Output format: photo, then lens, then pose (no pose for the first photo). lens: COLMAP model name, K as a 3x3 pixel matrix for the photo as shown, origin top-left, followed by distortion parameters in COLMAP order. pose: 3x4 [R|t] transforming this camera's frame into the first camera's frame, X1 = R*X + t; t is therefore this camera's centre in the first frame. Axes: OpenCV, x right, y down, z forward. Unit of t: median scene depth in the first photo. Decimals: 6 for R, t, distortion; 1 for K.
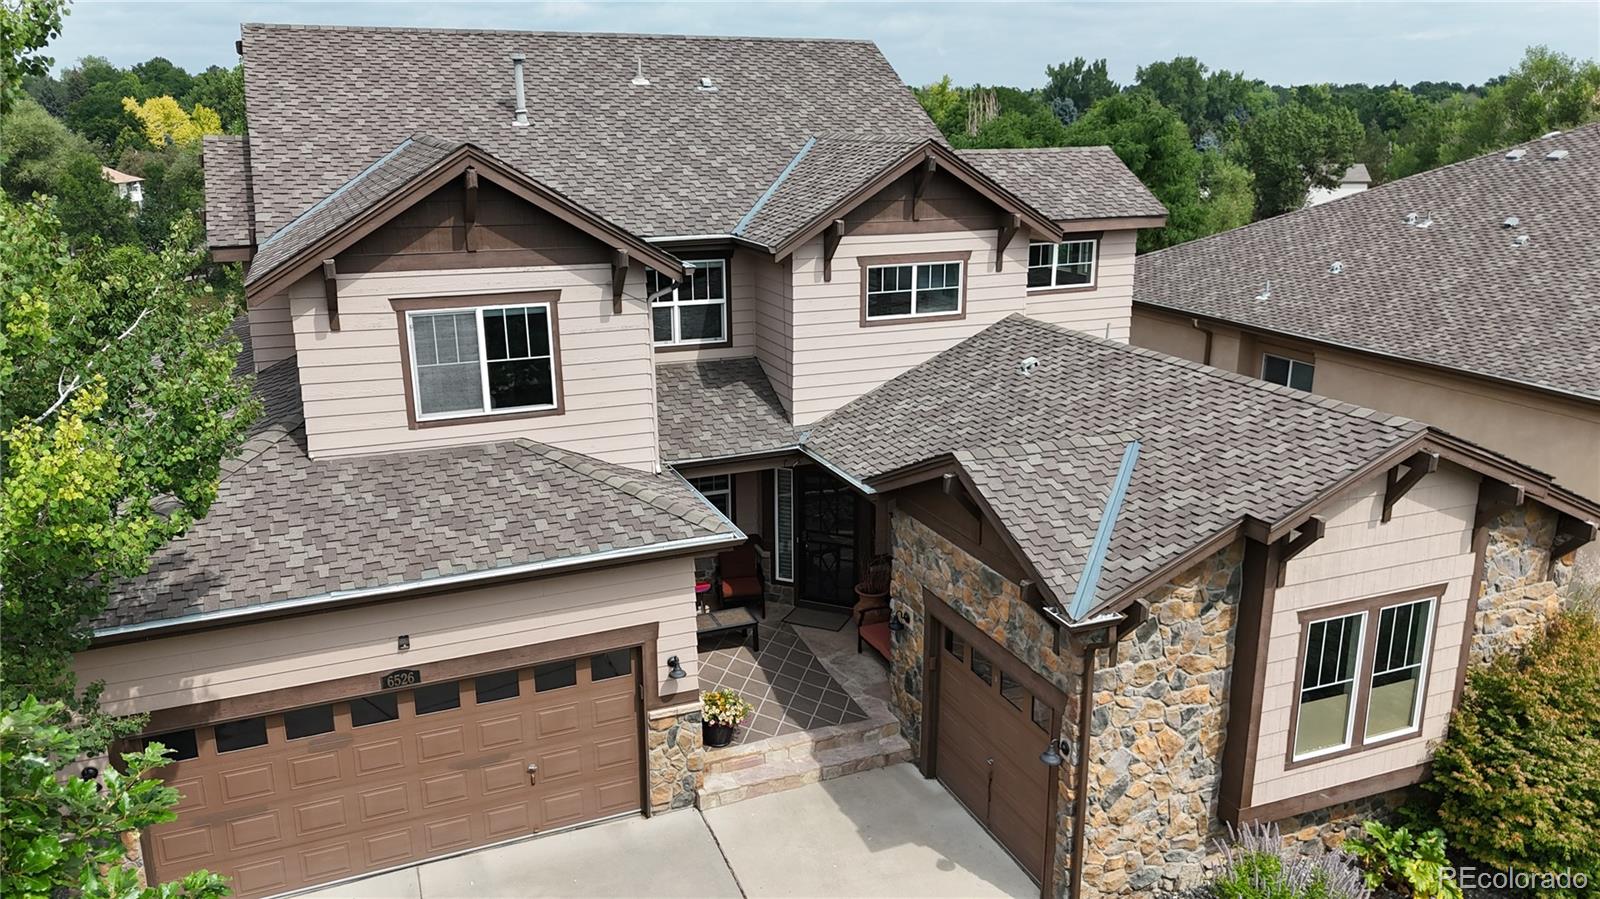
lens RADIAL K [[1176.0, 0, 803.0], [0, 1176.0, 446.5], [0, 0, 1]] dist [0.072778, -0.076455]
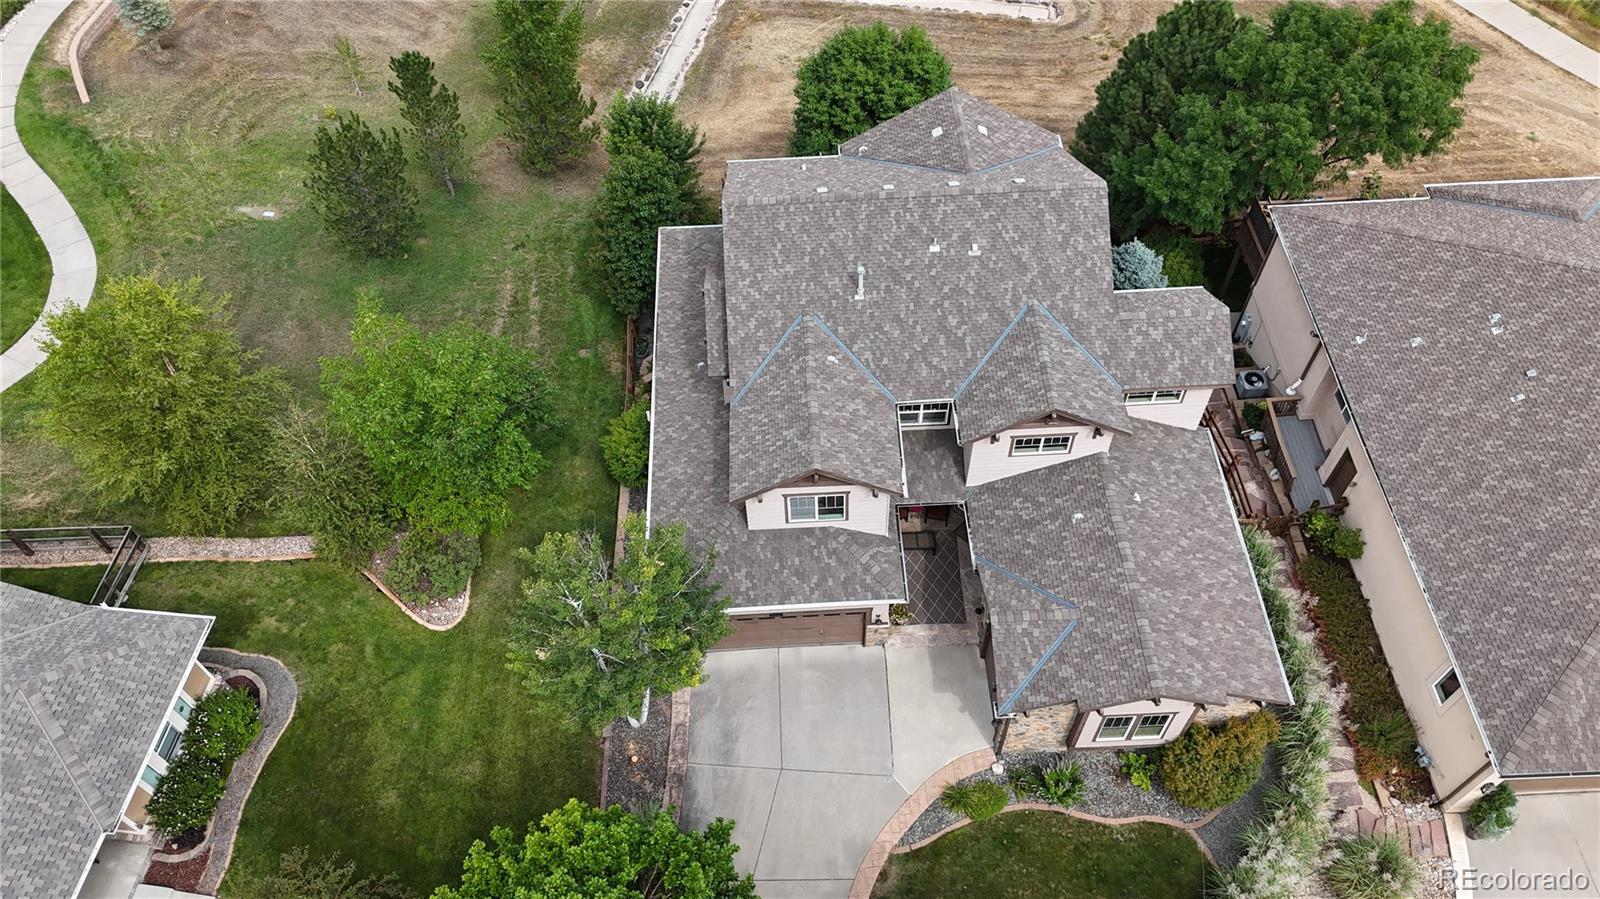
lens RADIAL K [[1173.6, 0, 802.7], [0, 1173.6, 442.4], [0, 0, 1]] dist [0.071630, -0.066106]
pose [[0.939999, 0.265073, -0.214796, 0.160643], [-0.074878, 0.774511, 0.628113, -1.509282], [0.332858, -0.574342, 0.747888, -0.640785]]
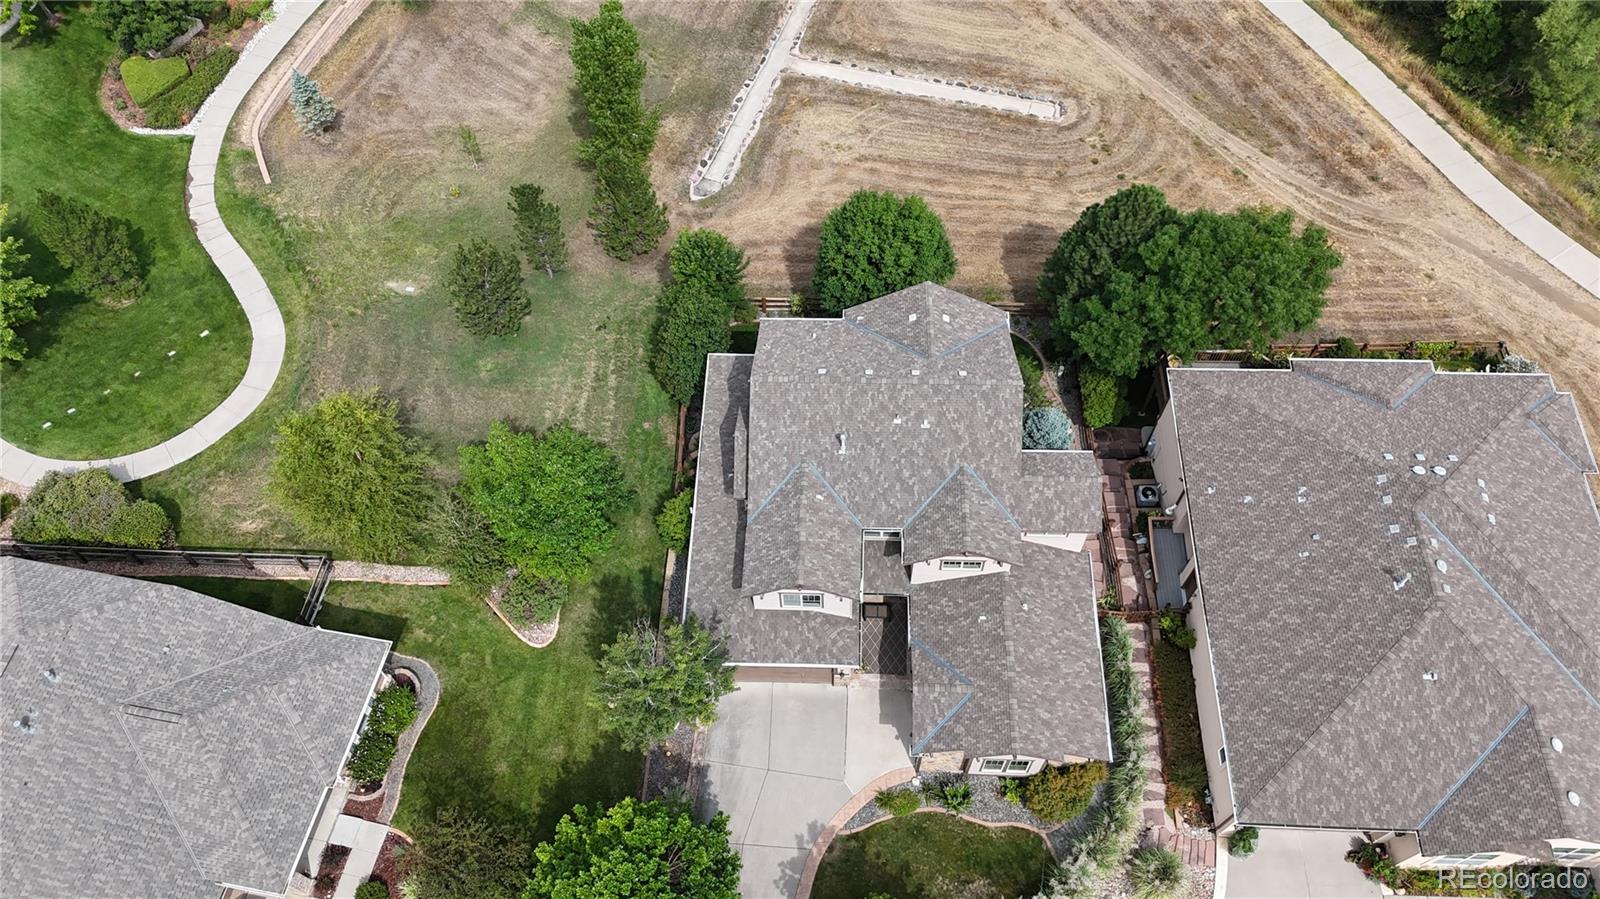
lens RADIAL K [[1176.2, 0, 802.5], [0, 1176.2, 439.9], [0, 0, 1]] dist [0.077953, -0.084691]
pose [[0.910844, 0.344430, -0.227444, 0.322619], [-0.093527, 0.708942, 0.699038, -2.562231], [0.402014, -0.615443, 0.677949, -0.953263]]
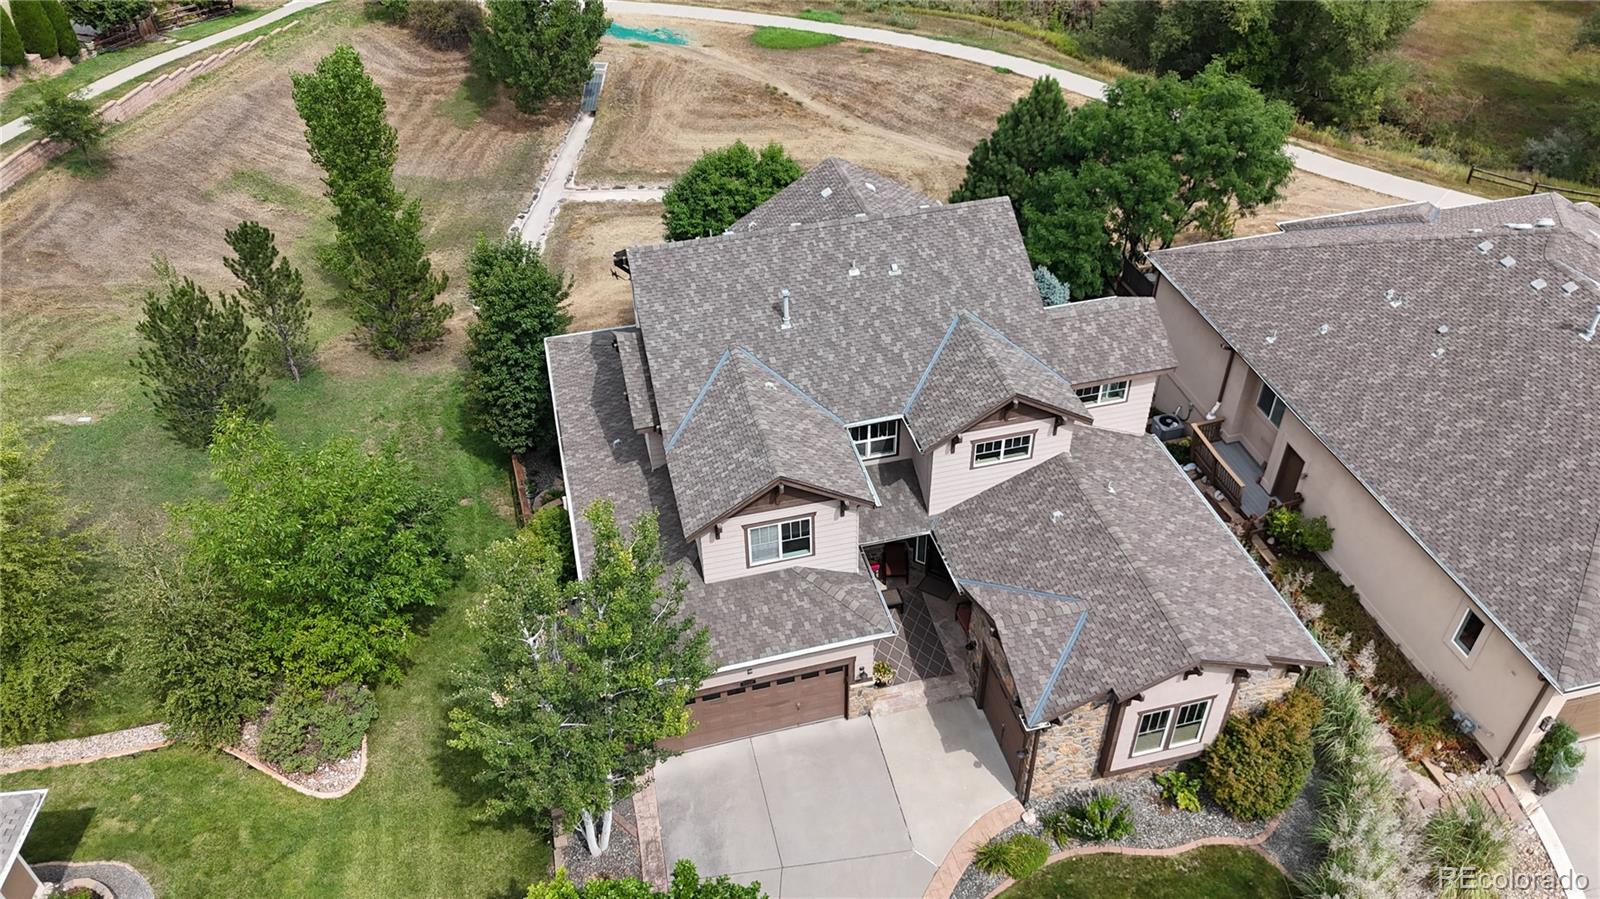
lens RADIAL K [[1179.2, 0, 800.8], [0, 1179.2, 441.3], [0, 0, 1]] dist [0.068527, -0.065391]
pose [[0.989418, 0.081453, -0.120071, 0.006051], [-0.026785, 0.915866, 0.400590, -0.988966], [0.142598, -0.393135, 0.908356, -0.773383]]
